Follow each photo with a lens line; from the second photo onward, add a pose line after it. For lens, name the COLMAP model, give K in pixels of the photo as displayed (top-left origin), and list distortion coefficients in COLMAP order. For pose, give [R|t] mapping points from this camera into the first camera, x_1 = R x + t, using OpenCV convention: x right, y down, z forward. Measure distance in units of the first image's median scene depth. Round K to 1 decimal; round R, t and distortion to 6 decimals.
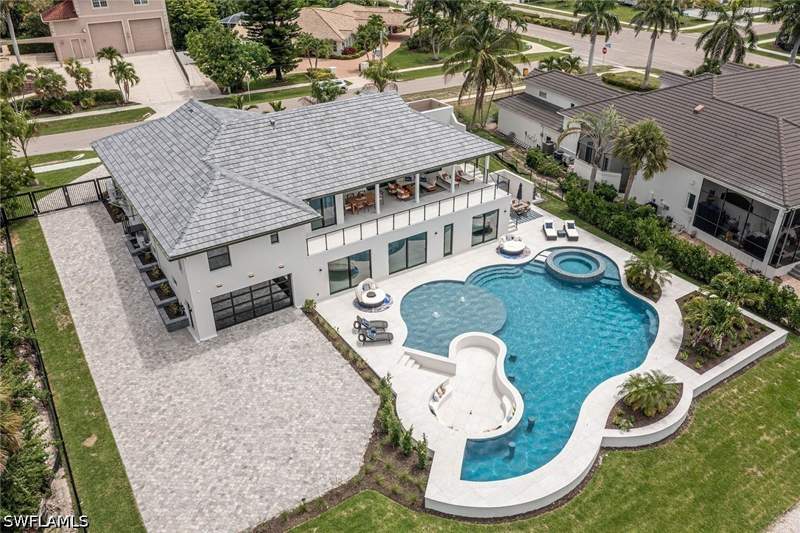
lens RADIAL K [[619.8, 0, 400.0], [0, 619.8, 266.5], [0, 0, 1]] dist [0.004486, 0.004008]
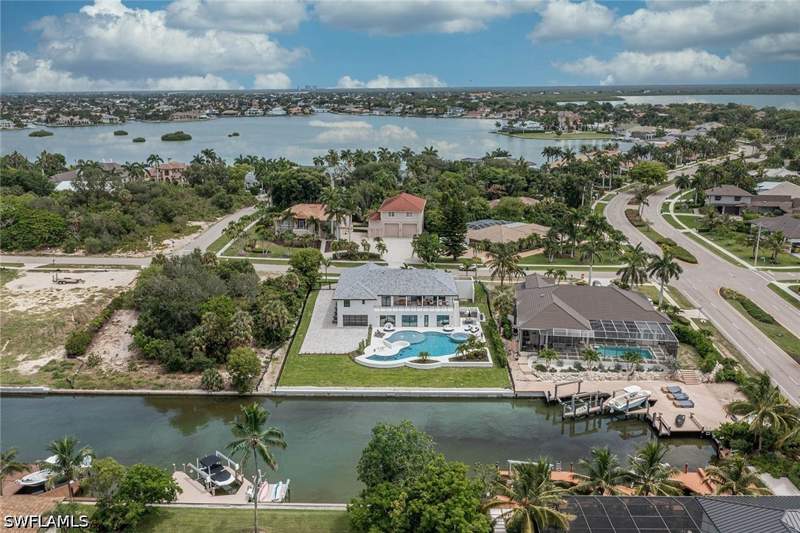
lens RADIAL K [[619.8, 0, 400.0], [0, 619.8, 266.5], [0, 0, 1]] dist [0.004486, 0.004008]
pose [[0.840932, 0.151033, -0.519637, 1.504829], [-0.283974, 0.940584, -0.186175, 0.305587], [0.460644, 0.304124, 0.833856, -1.602532]]
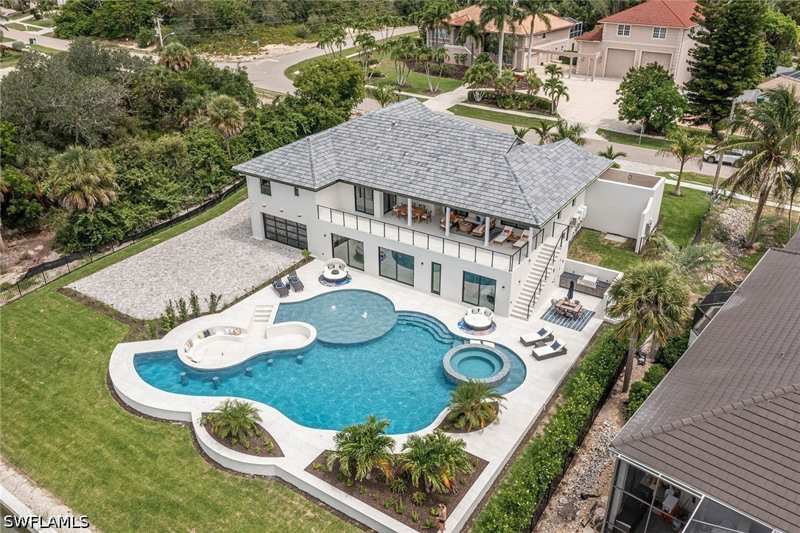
lens RADIAL K [[619.8, 0, 400.0], [0, 619.8, 266.5], [0, 0, 1]] dist [0.004486, 0.004008]
pose [[0.413556, 0.433711, -0.800541, 0.894526], [-0.468917, 0.855134, 0.221048, -0.267467], [0.780441, 0.283971, 0.557021, 0.414334]]
